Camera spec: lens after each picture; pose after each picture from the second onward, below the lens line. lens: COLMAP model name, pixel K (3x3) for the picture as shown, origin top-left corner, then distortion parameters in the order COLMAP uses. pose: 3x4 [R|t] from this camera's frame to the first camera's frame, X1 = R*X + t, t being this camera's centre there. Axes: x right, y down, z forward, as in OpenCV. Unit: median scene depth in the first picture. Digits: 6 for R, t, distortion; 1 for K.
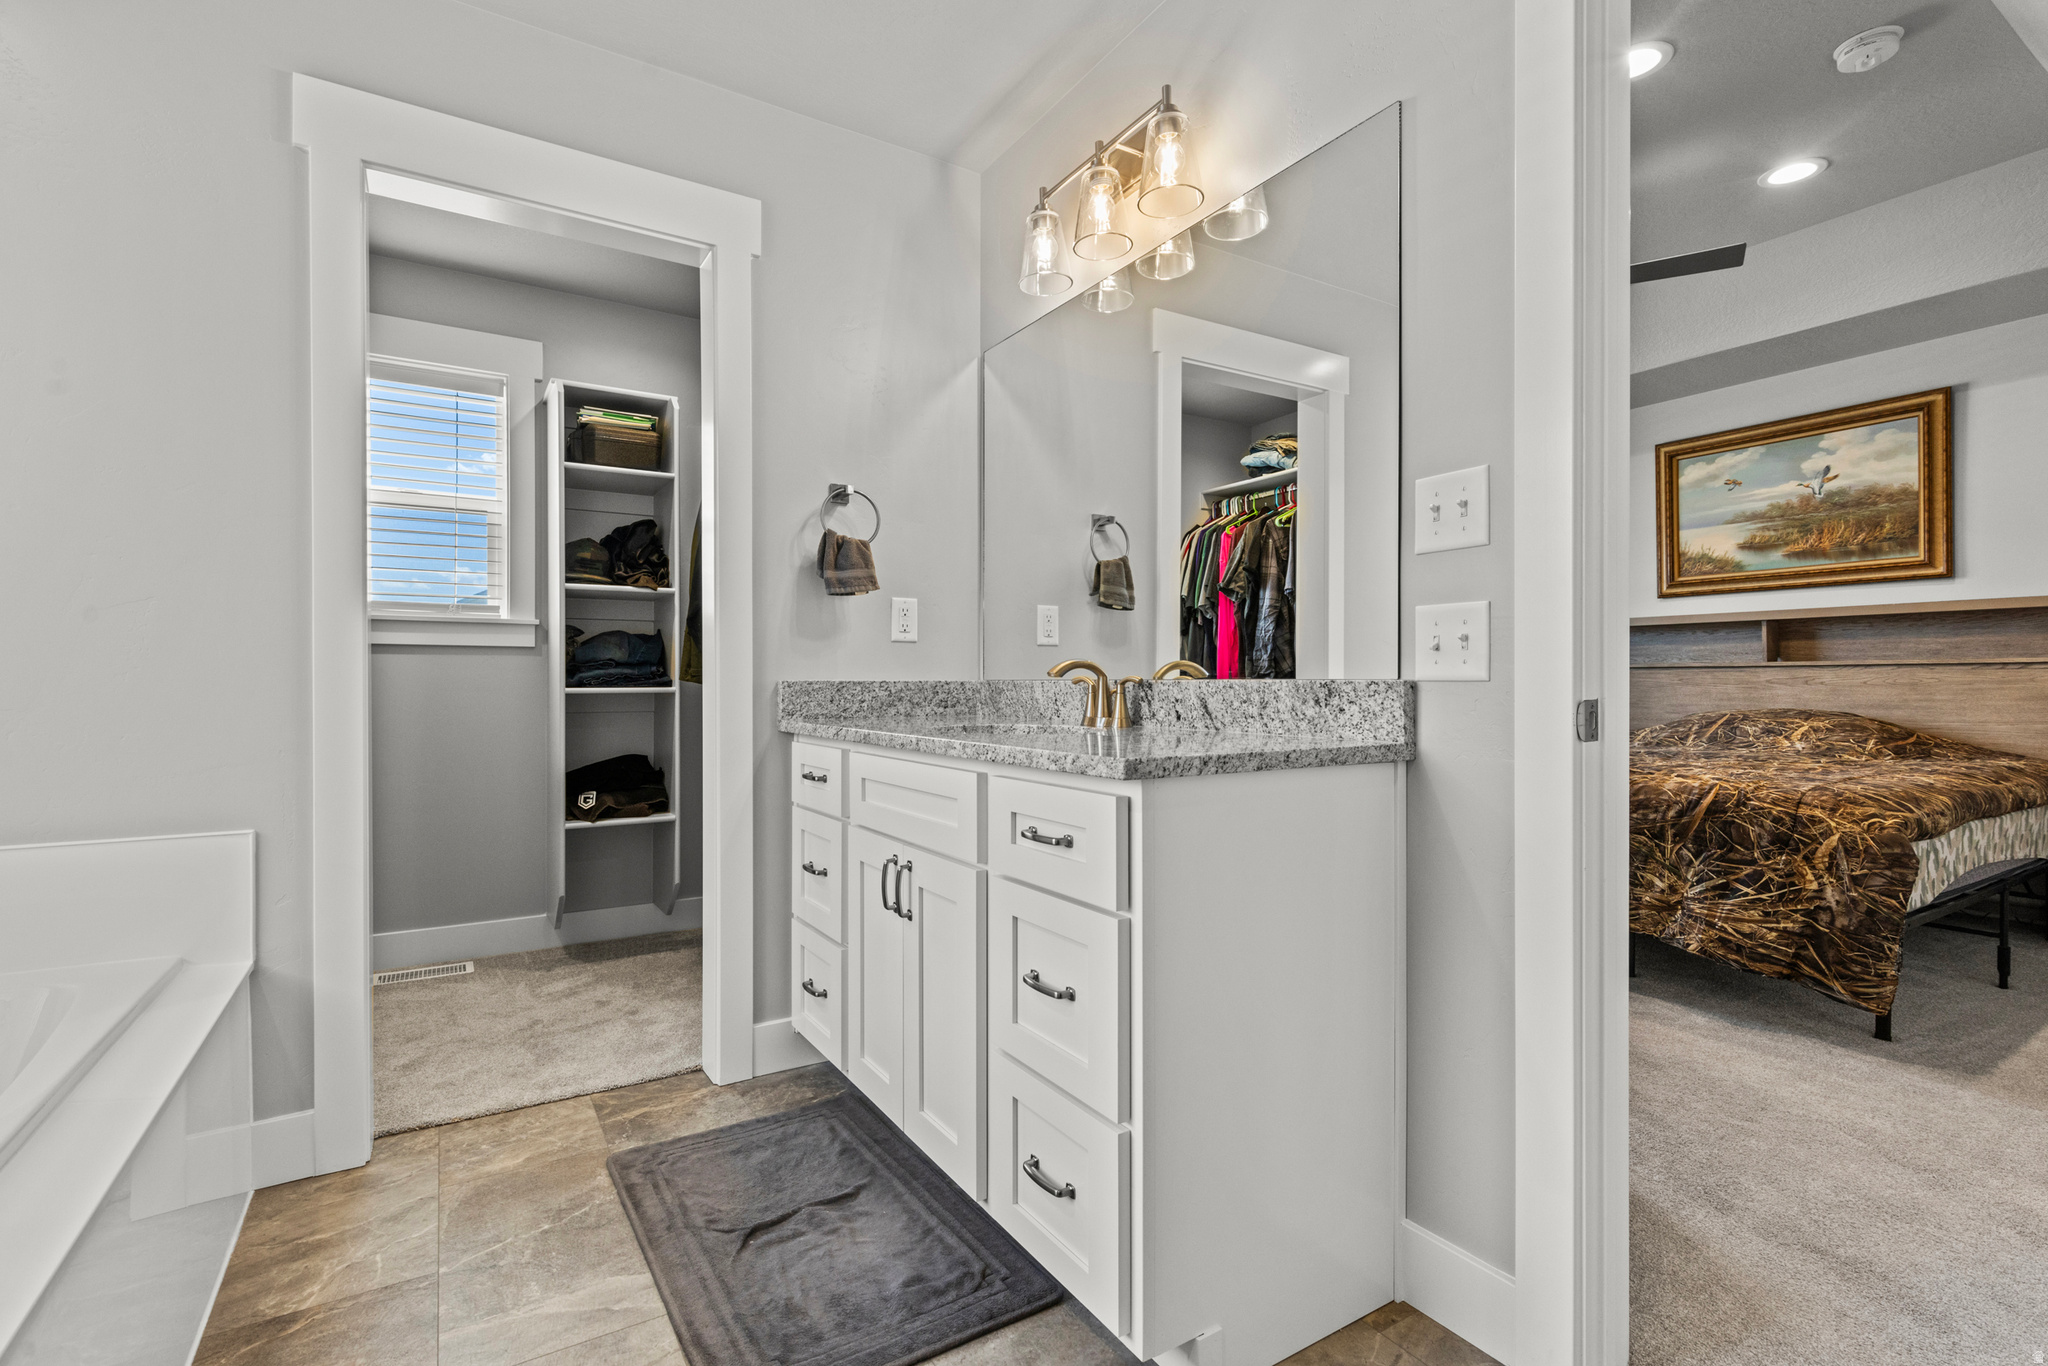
lens RADIAL K [[913.1, 0, 1029.1], [0, 913.1, 683.8], [0, 0, 1]] dist [0.001001, 0.000604]
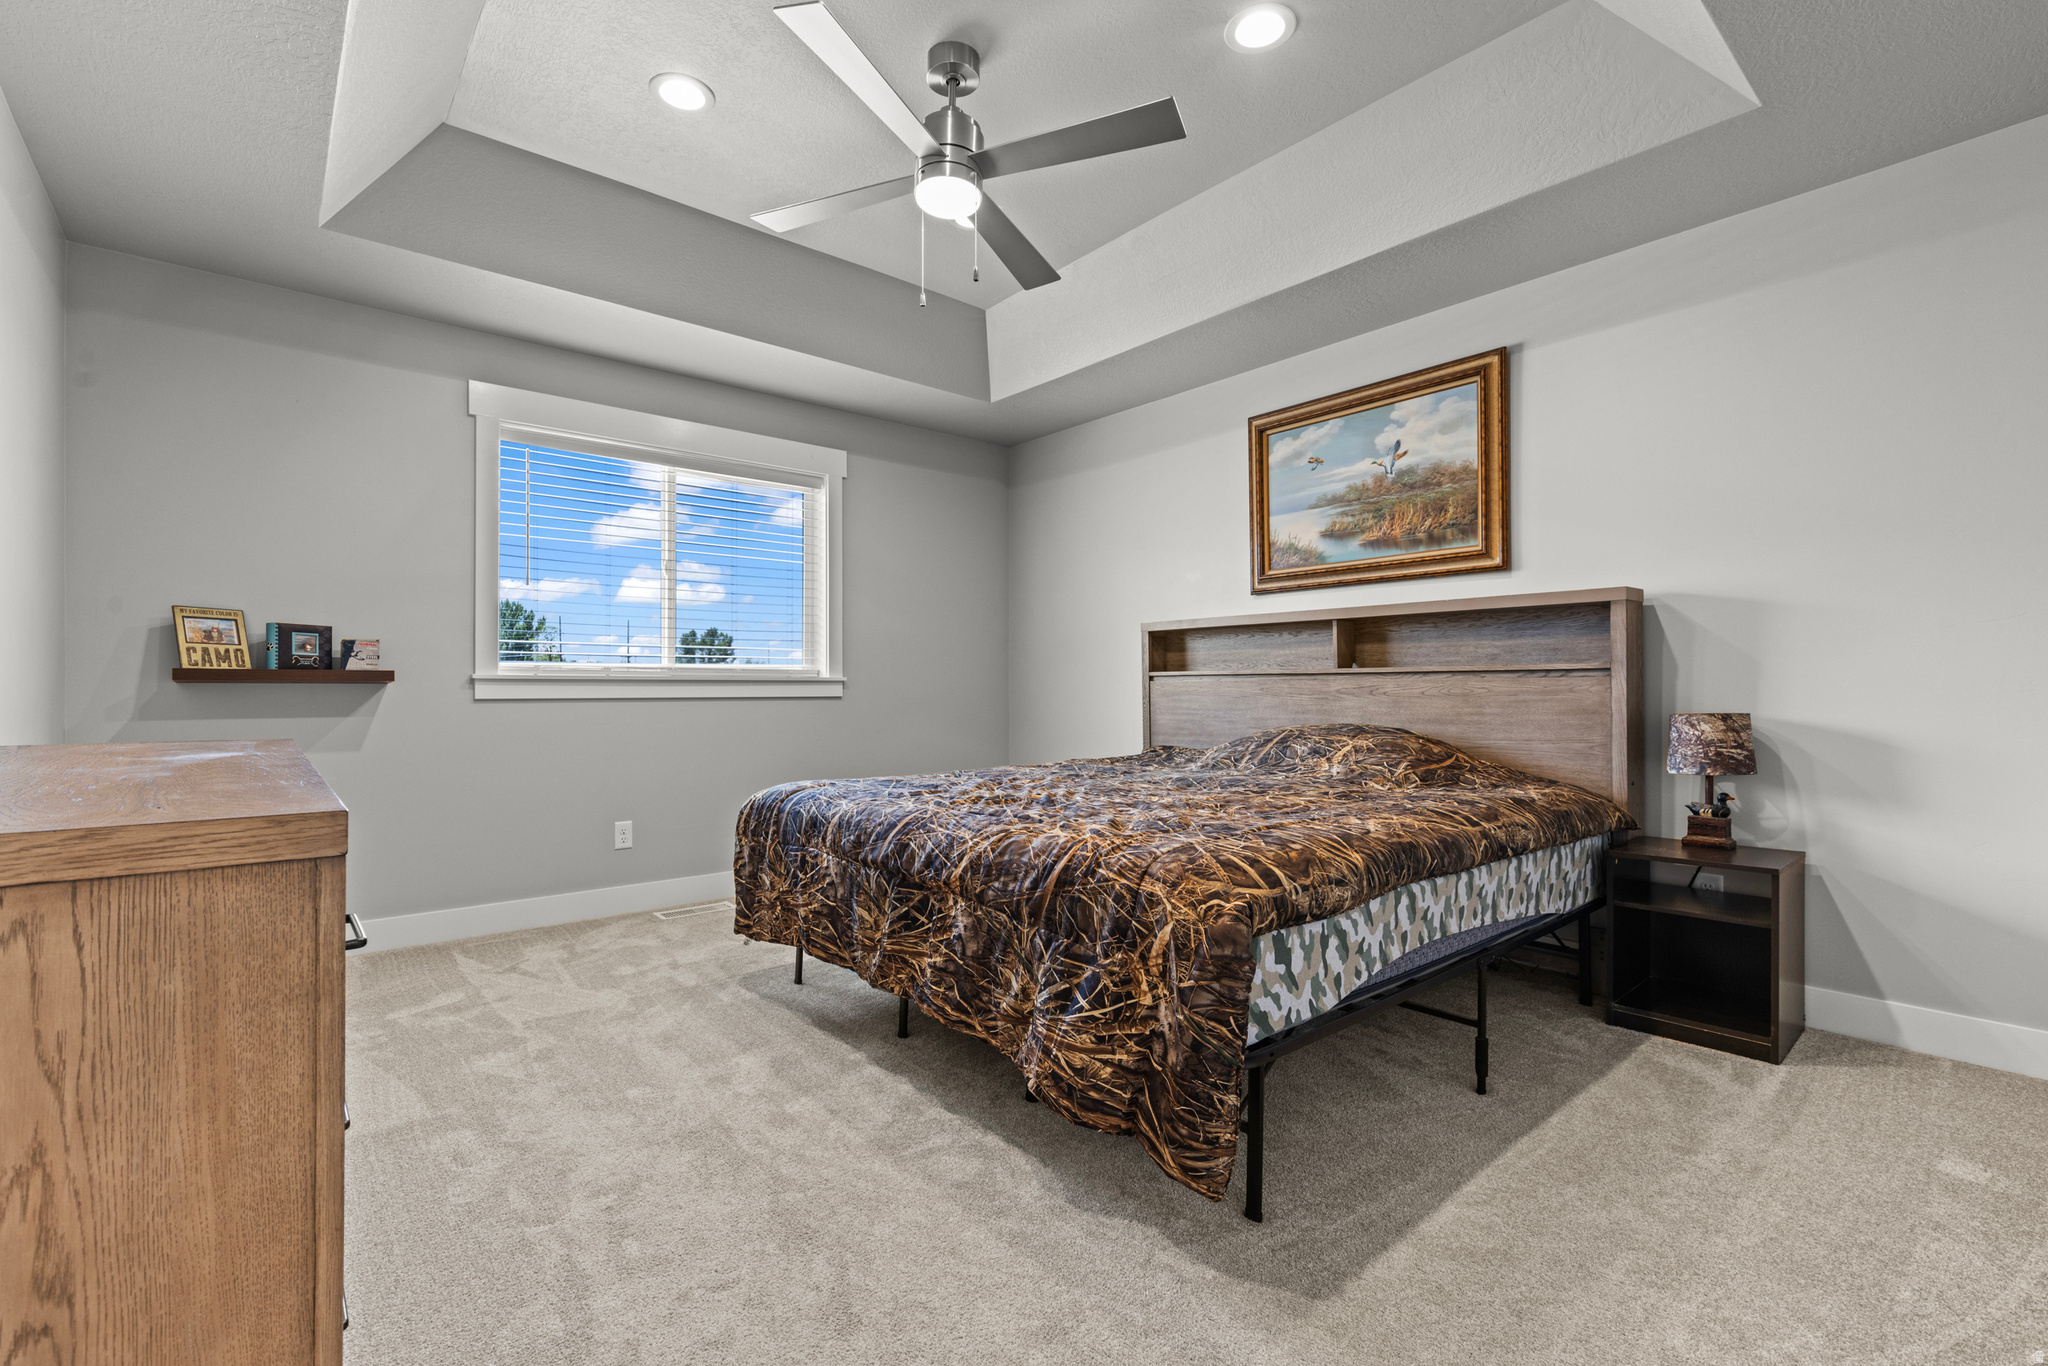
lens RADIAL K [[913.1, 0, 1017.0], [0, 913.1, 684.3], [0, 0, 1]] dist [0.001001, 0.000604]
pose [[0.988282, 0.001001, 0.152638, 0.465809], [0.000236, 0.999967, -0.008088, -0.002850], [-0.152641, 0.008029, 0.988249, 0.248988]]
